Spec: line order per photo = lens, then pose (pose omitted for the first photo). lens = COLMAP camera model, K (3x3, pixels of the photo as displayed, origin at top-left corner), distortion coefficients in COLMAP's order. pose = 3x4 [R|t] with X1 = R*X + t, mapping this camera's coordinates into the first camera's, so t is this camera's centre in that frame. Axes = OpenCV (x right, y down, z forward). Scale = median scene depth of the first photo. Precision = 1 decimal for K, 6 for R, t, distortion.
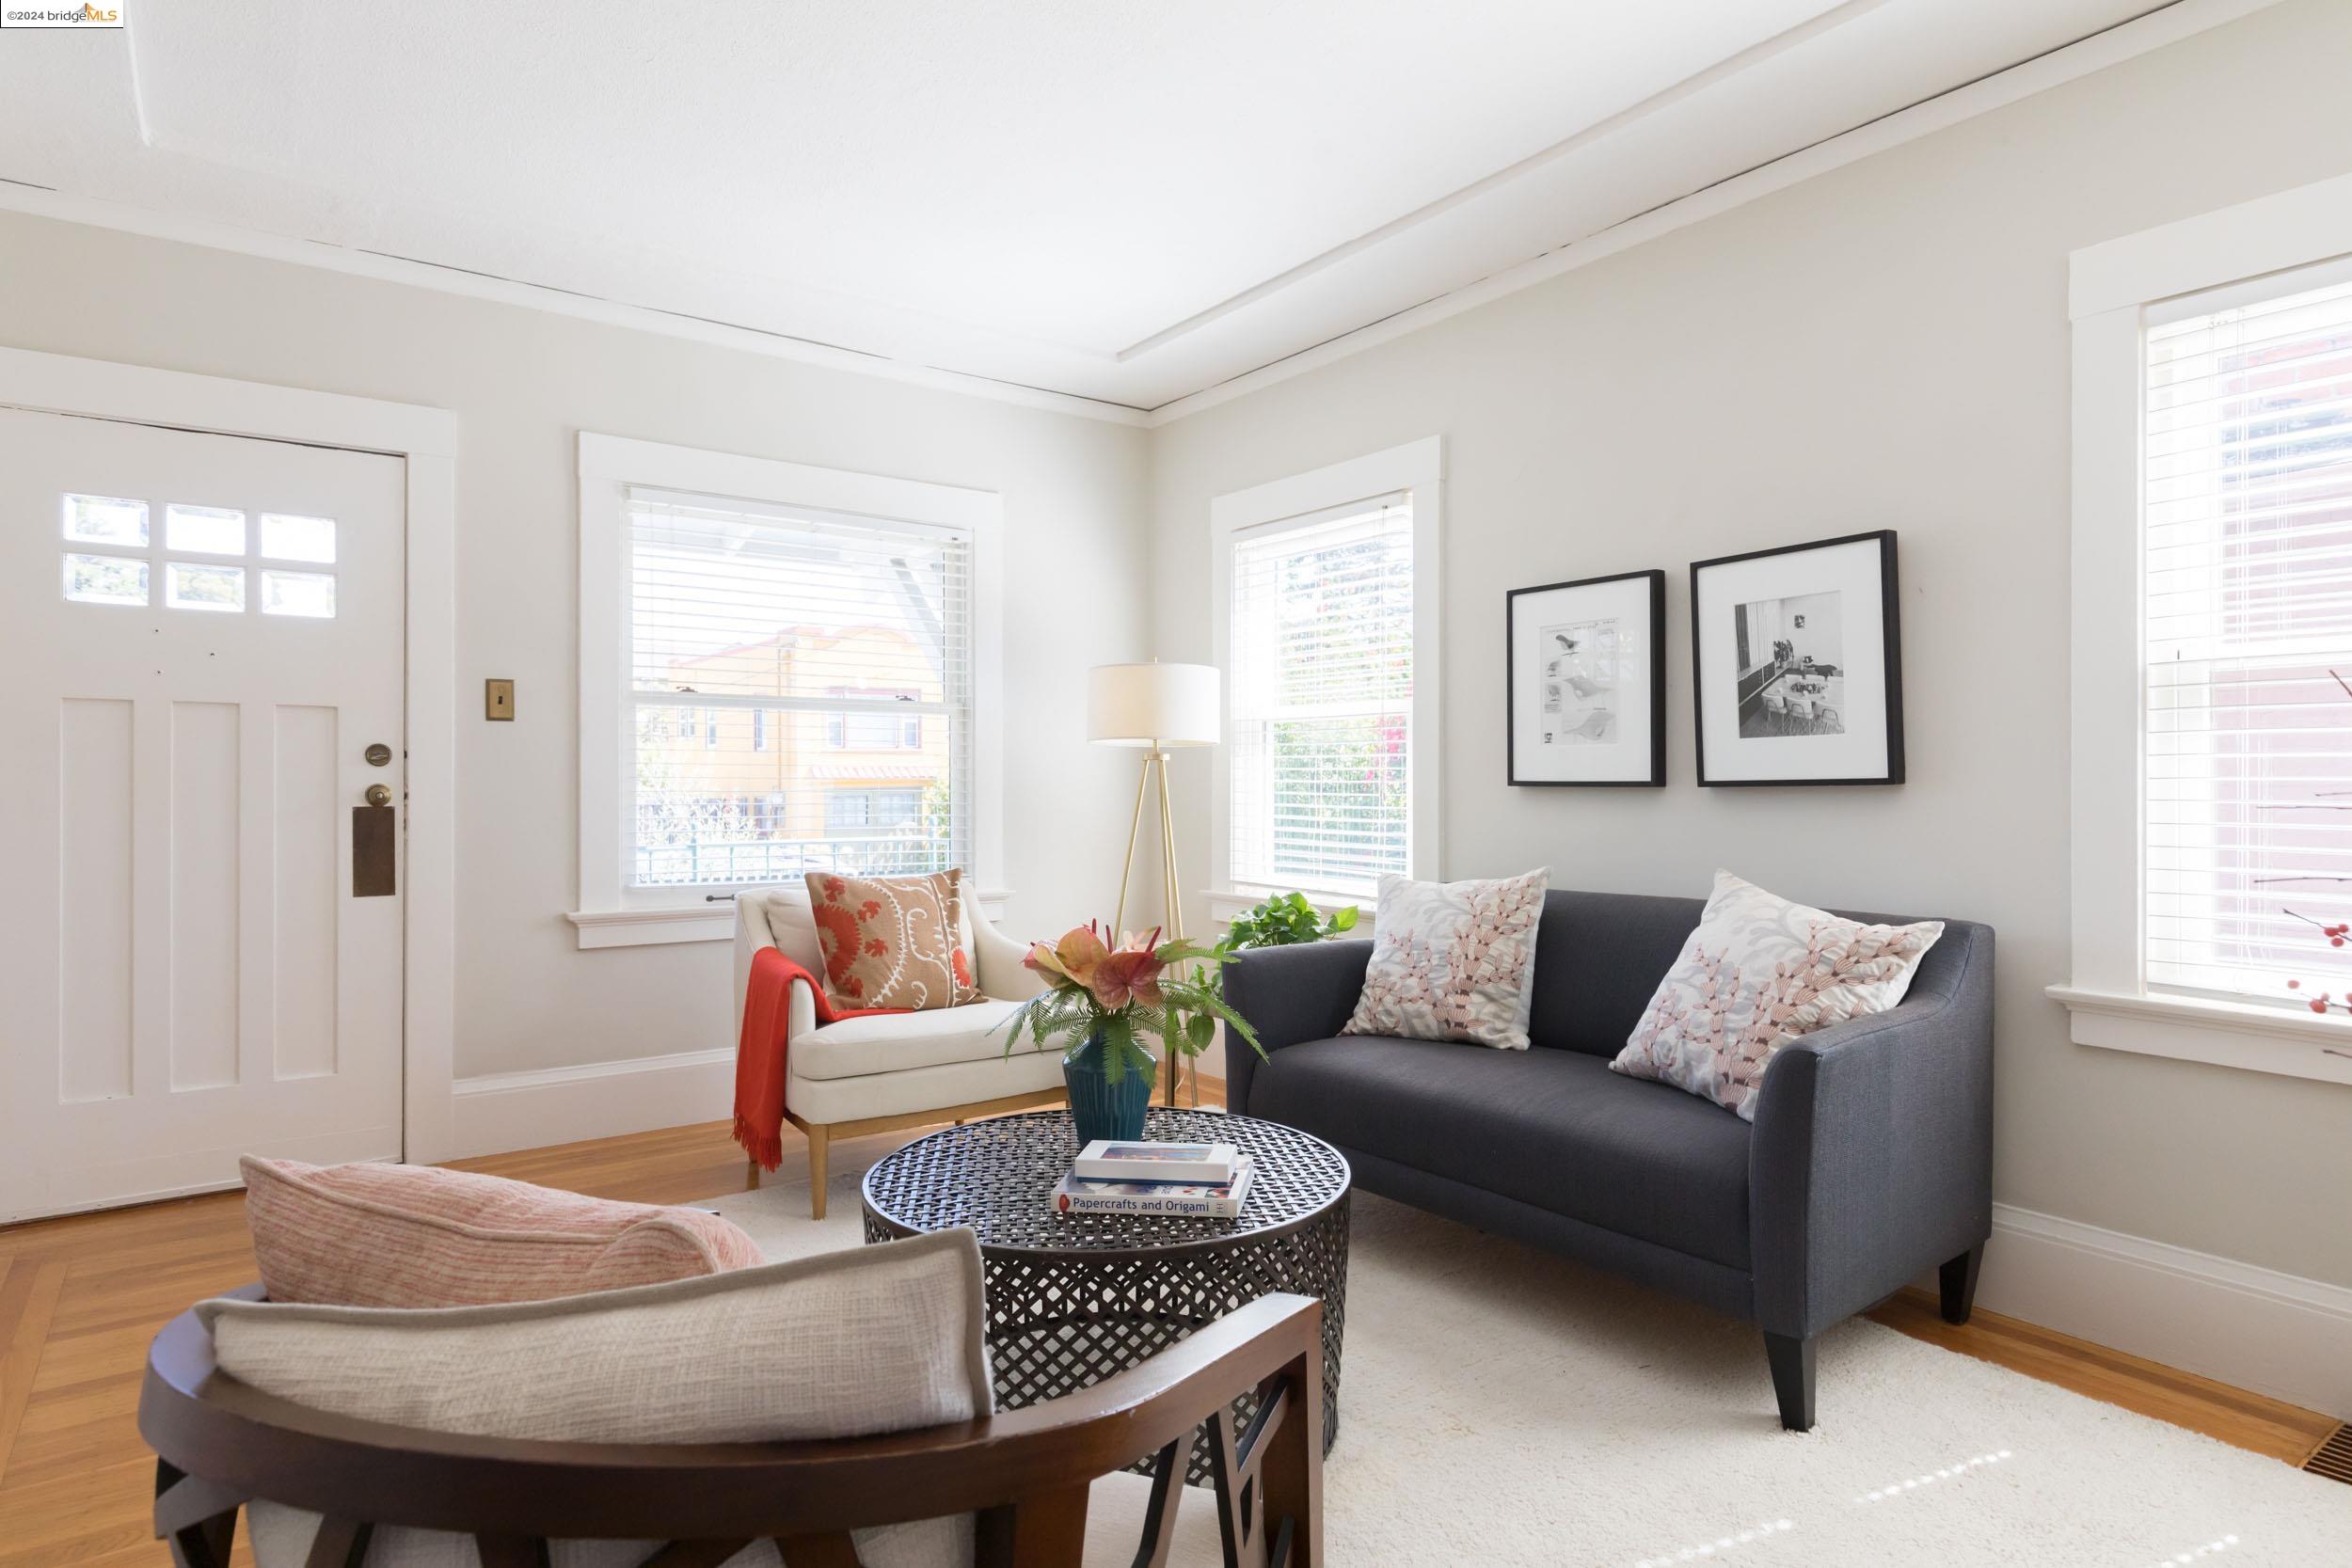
lens RADIAL K [[1303.9, 0, 1164.6], [0, 1303.9, 774.4], [0, 0, 1]] dist [0.001009, -0.003524]
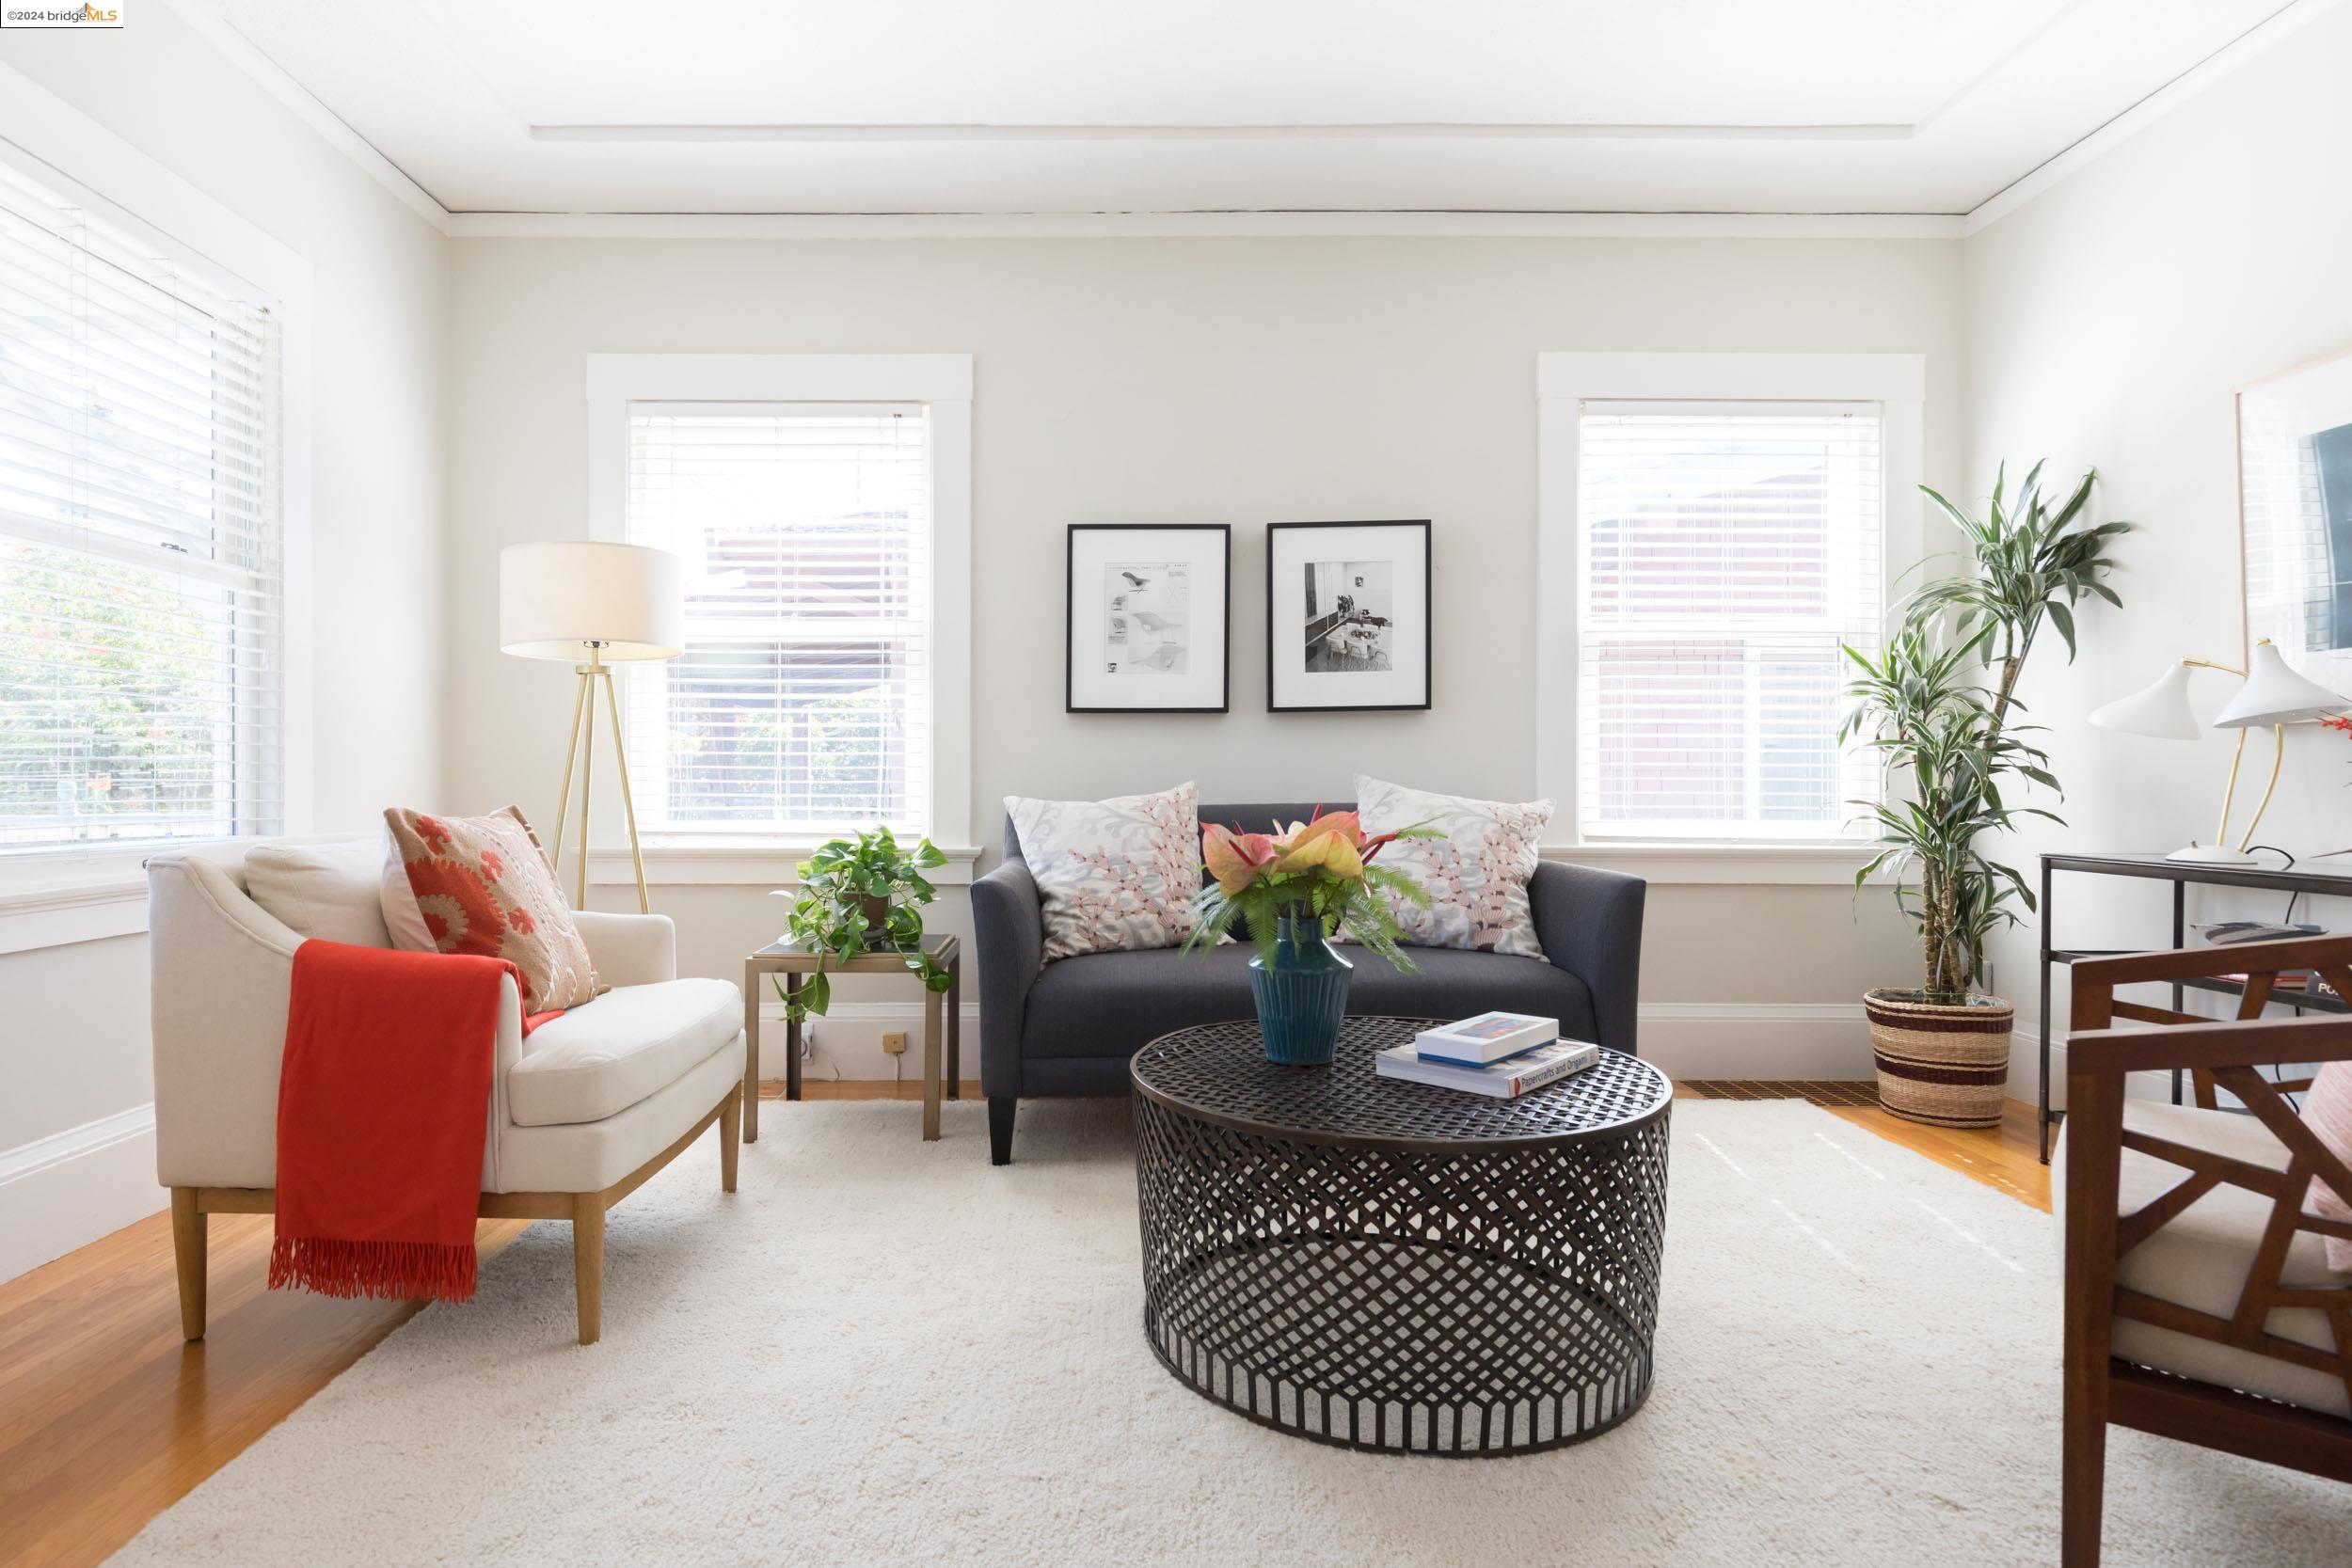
lens RADIAL K [[1303.9, 0, 1072.3], [0, 1303.9, 775.6], [0, 0, 1]] dist [0.001009, -0.003524]
pose [[0.585645, 0.001592, 0.810566, -0.680643], [-0.002401, 0.999997, -0.000230, 0.070207], [-0.810564, -0.001811, 0.585647, 0.463725]]
